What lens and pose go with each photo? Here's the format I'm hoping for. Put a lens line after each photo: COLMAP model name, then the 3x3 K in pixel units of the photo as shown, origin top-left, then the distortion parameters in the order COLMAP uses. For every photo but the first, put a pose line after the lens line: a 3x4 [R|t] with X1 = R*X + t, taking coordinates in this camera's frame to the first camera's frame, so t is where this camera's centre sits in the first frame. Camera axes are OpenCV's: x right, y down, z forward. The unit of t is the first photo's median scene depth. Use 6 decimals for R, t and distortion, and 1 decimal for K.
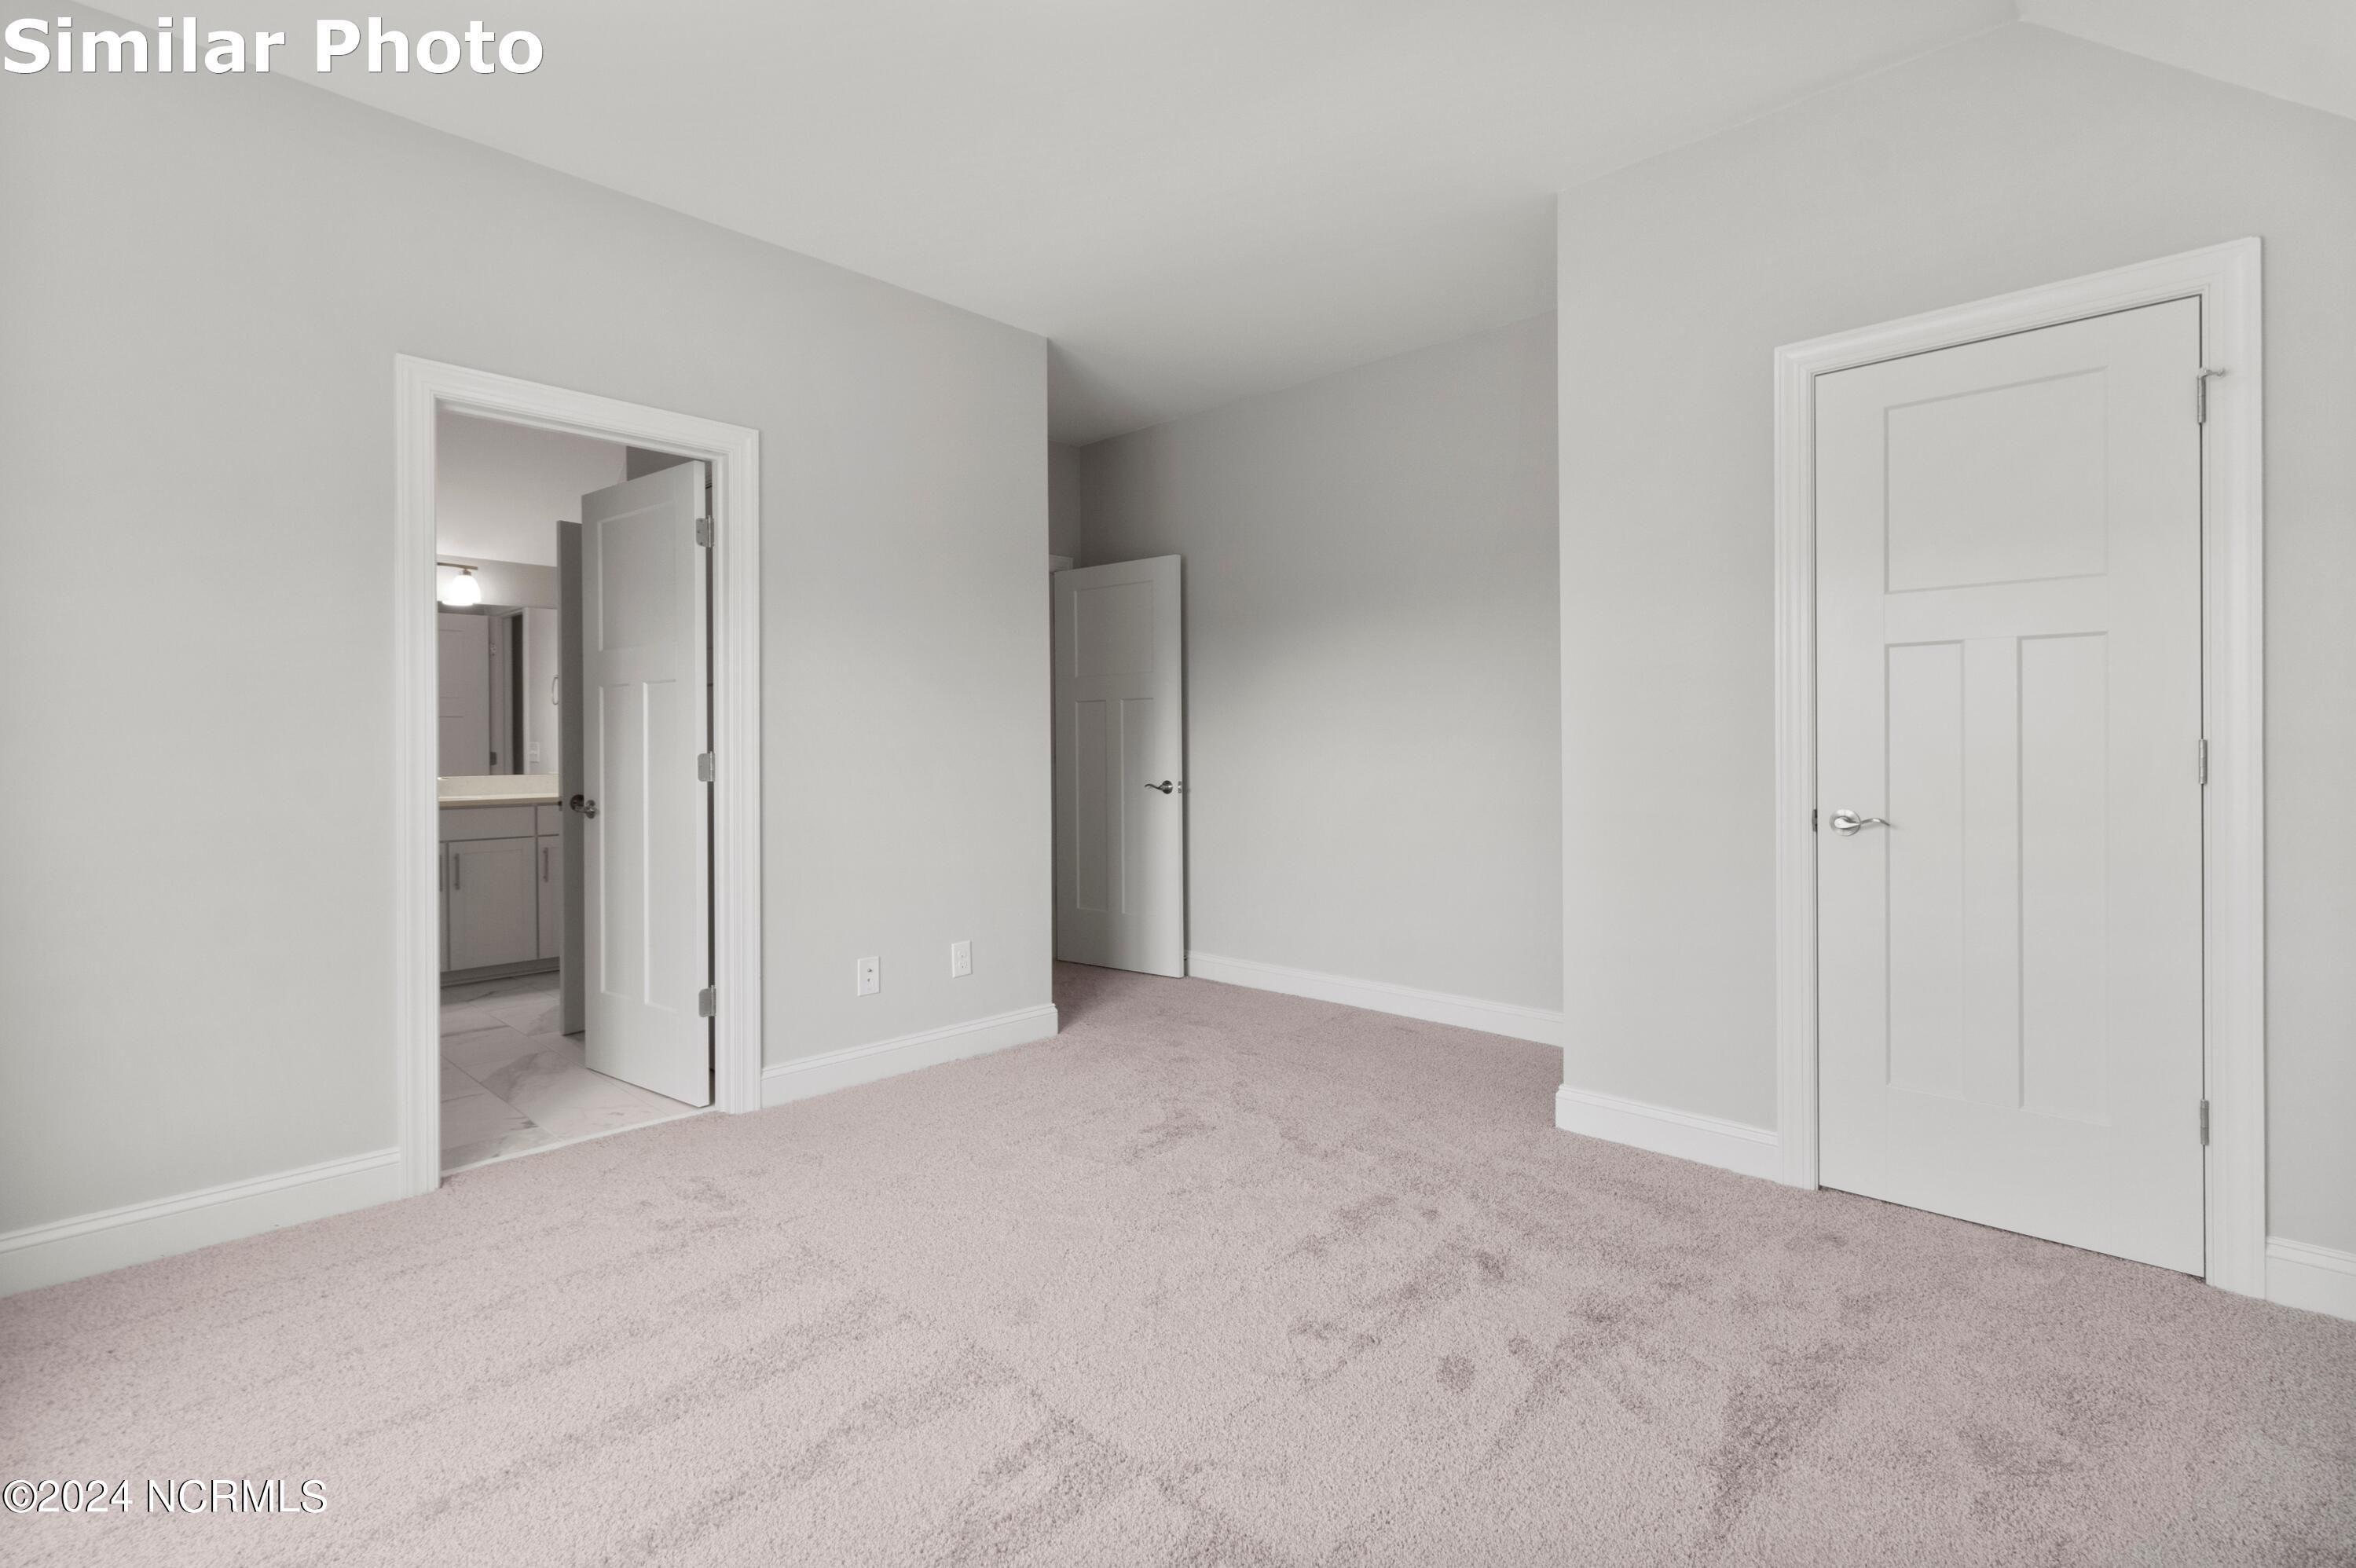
lens RADIAL K [[1103.7, 0, 1170.7], [0, 1103.7, 779.4], [0, 0, 1]] dist [-0.001356, -0.000073]
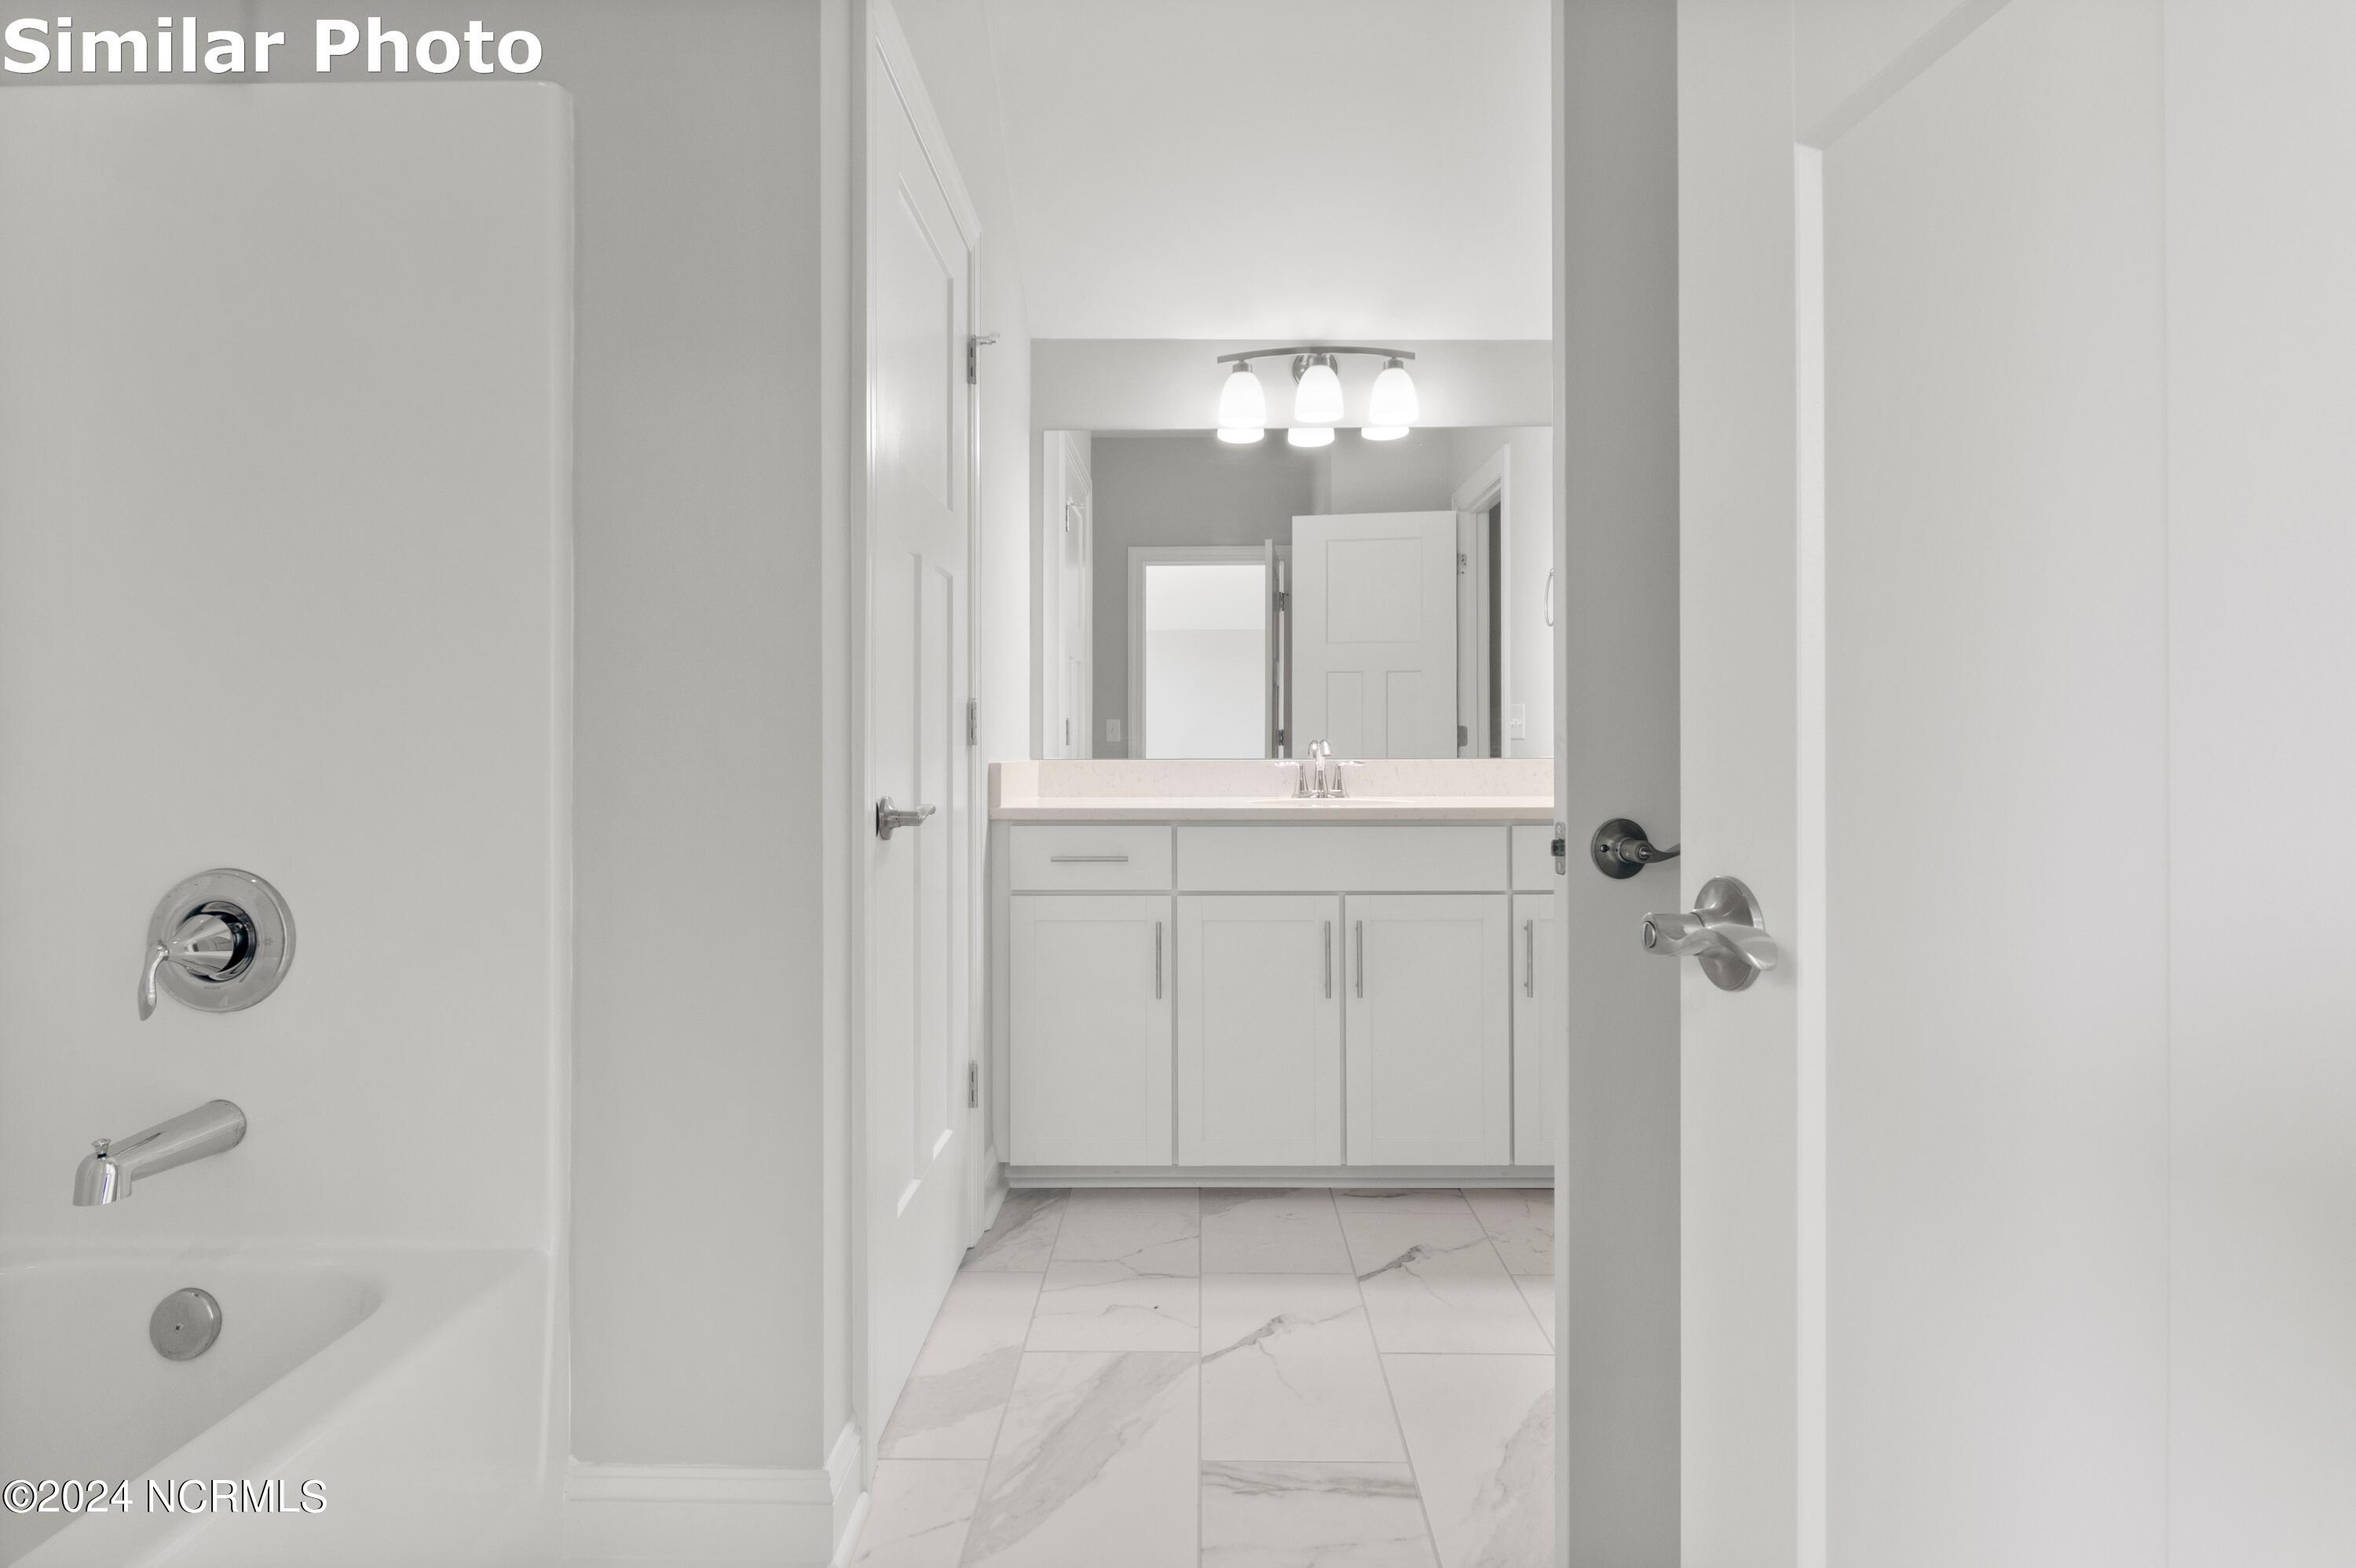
lens RADIAL K [[1205.6, 0, 1182.7], [0, 1205.6, 774.1], [0, 0, 1]] dist [-0.007274, -0.000353]
pose [[0.693365, 0.008773, -0.720534, -0.305843], [-0.005995, 0.999962, 0.006405, 0.000658], [0.720562, -0.000121, 0.693390, 0.548599]]
